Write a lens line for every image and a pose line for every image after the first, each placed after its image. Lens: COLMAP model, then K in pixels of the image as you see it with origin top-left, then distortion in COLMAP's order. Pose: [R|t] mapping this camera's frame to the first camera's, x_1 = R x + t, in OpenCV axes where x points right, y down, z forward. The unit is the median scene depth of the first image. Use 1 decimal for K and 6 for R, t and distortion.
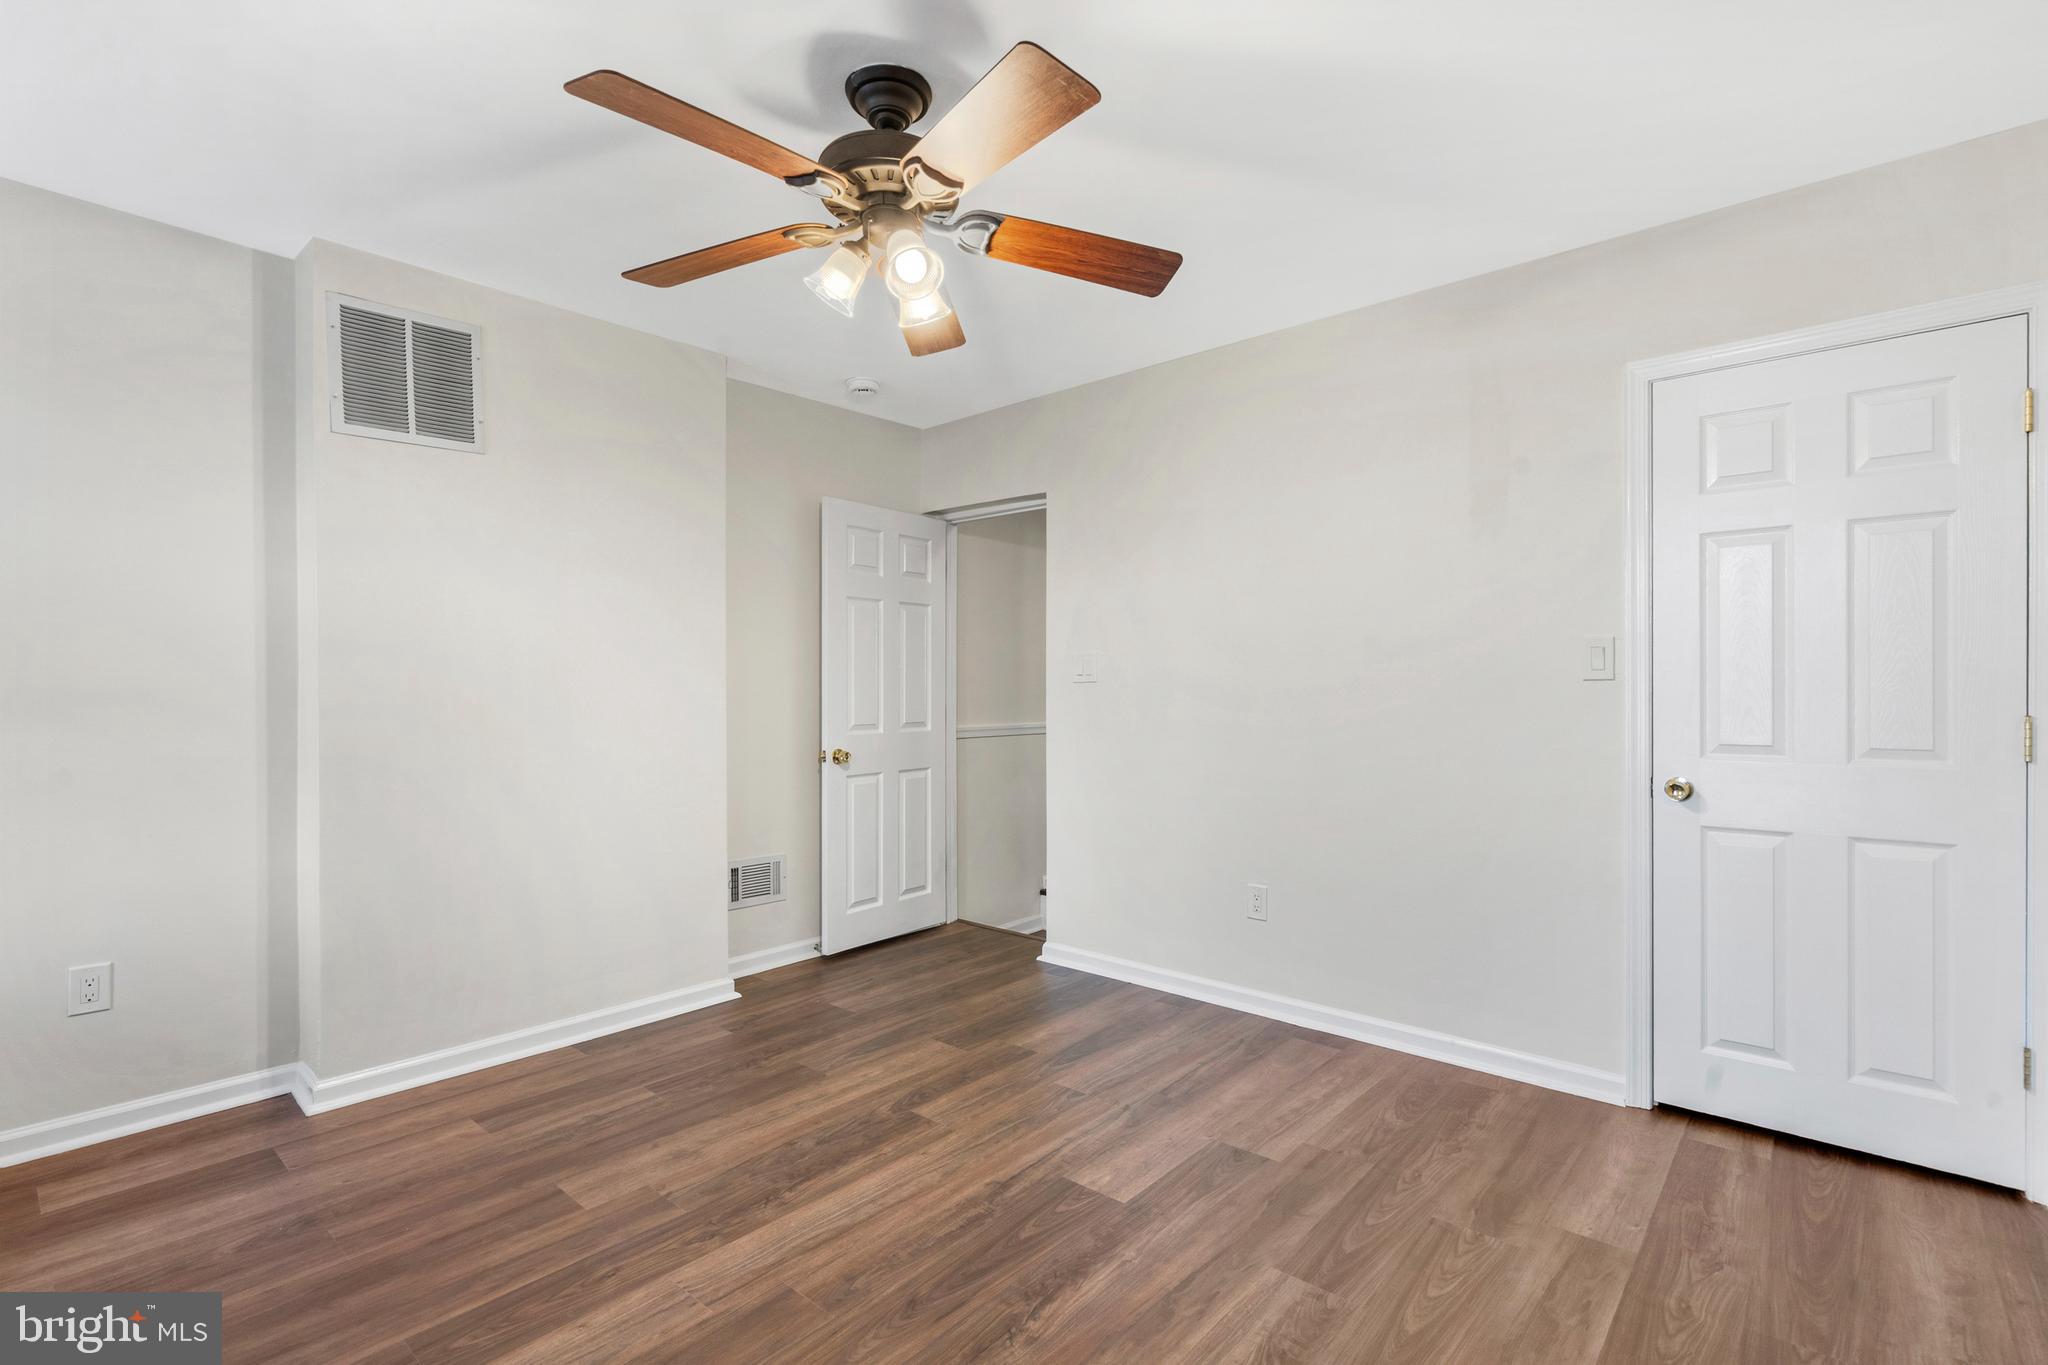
lens RADIAL K [[950.6, 0, 1013.1], [0, 950.6, 691.7], [0, 0, 1]] dist [-0.001133, 0.000428]
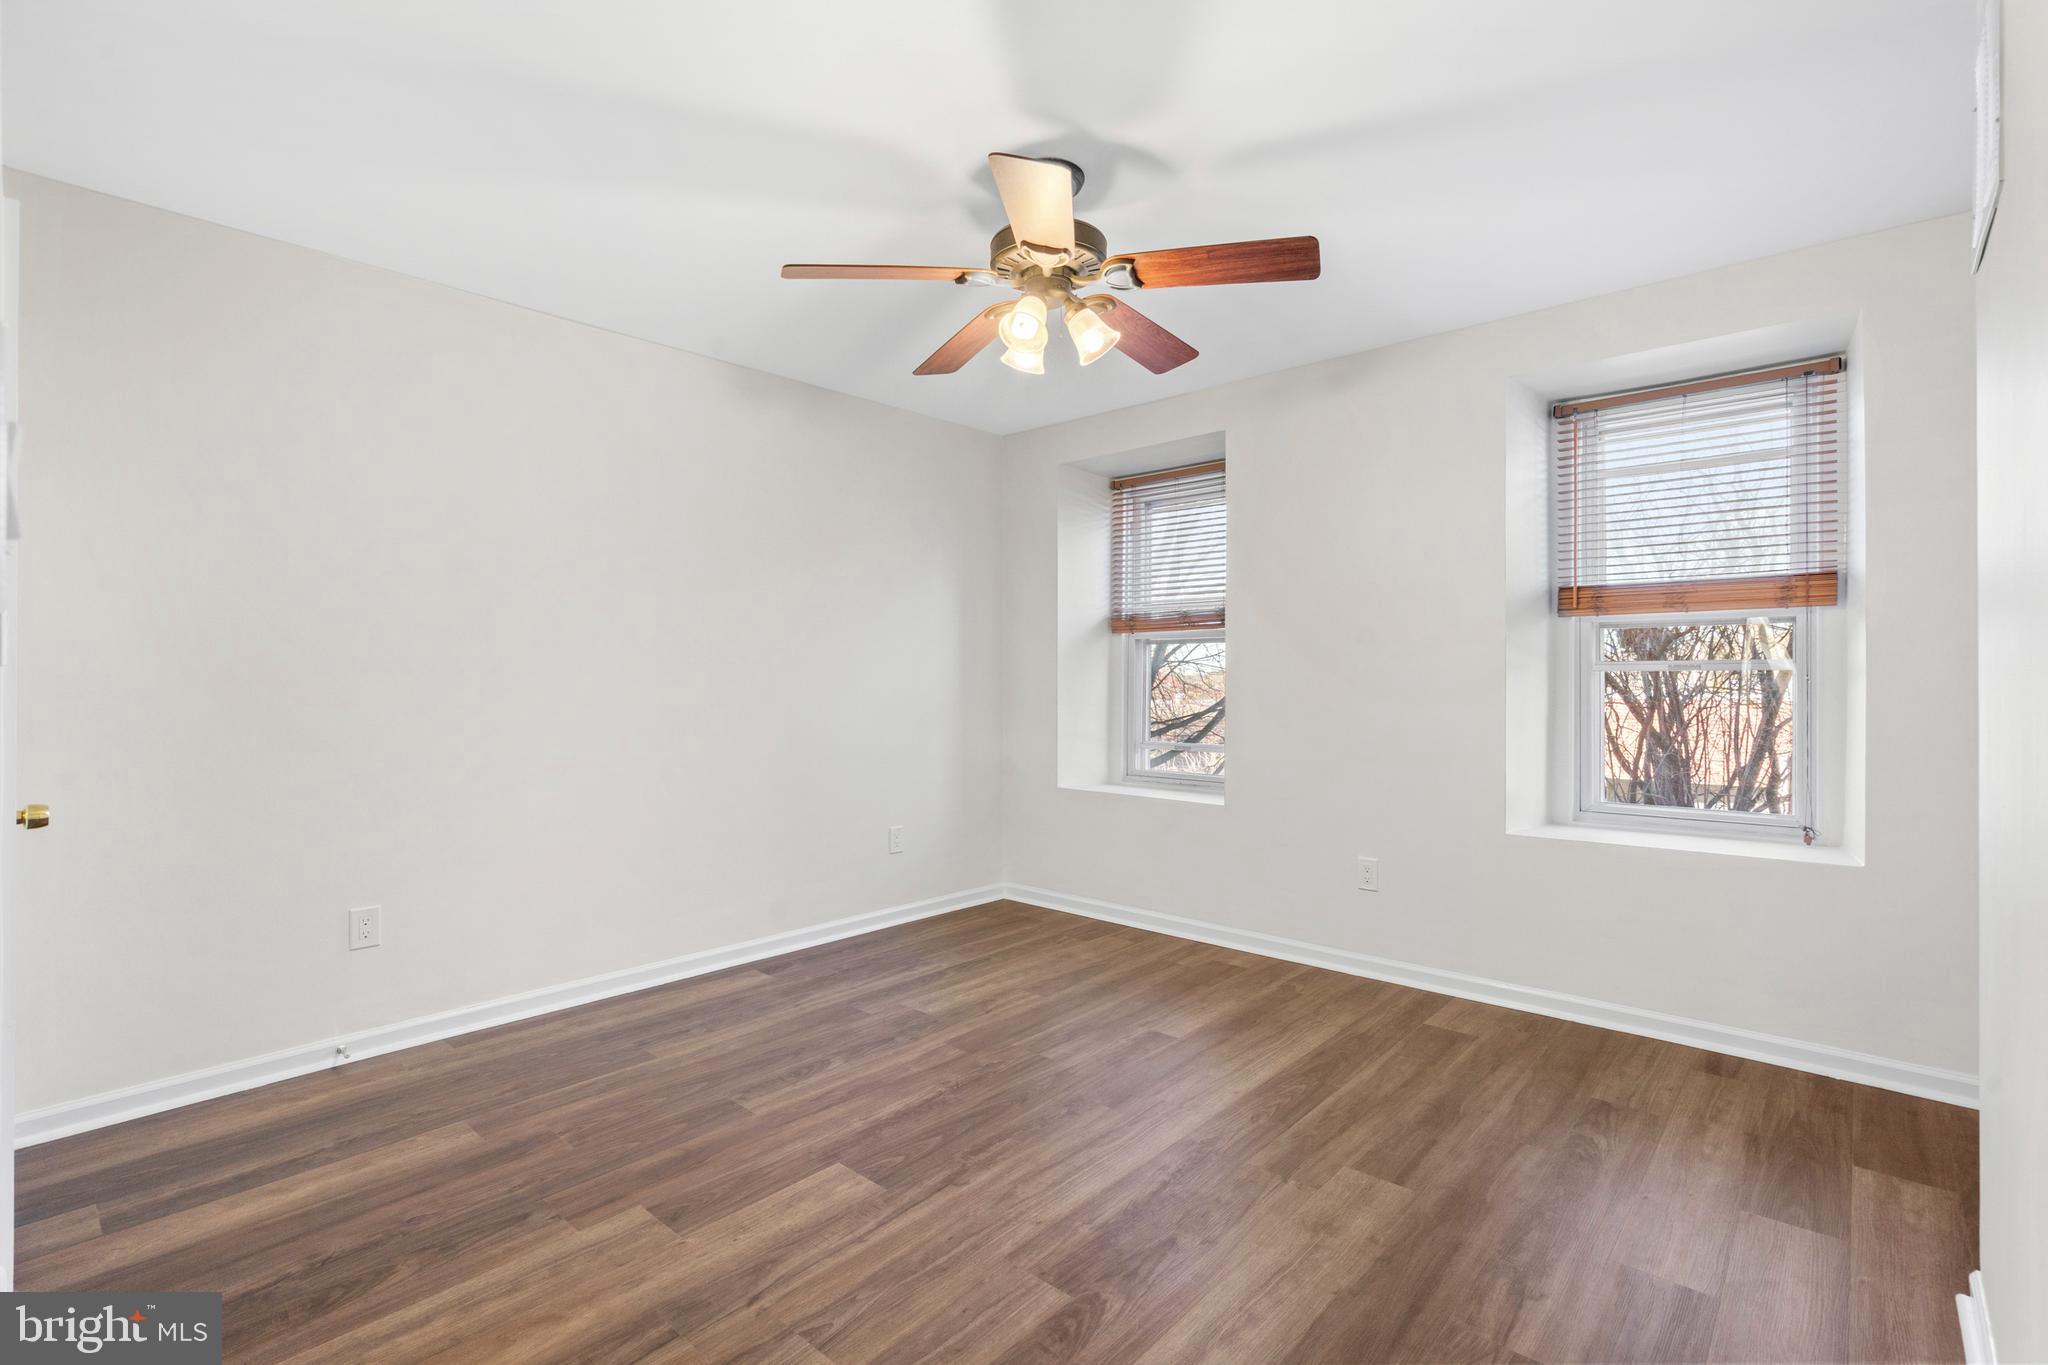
lens RADIAL K [[950.6, 0, 1013.1], [0, 950.6, 691.7], [0, 0, 1]] dist [-0.001133, 0.000428]
pose [[-0.999969, 0.003343, 0.007083, -0.085521], [0.003451, 0.999876, 0.015345, -0.003256], [-0.007031, 0.015369, -0.999857, 2.014099]]
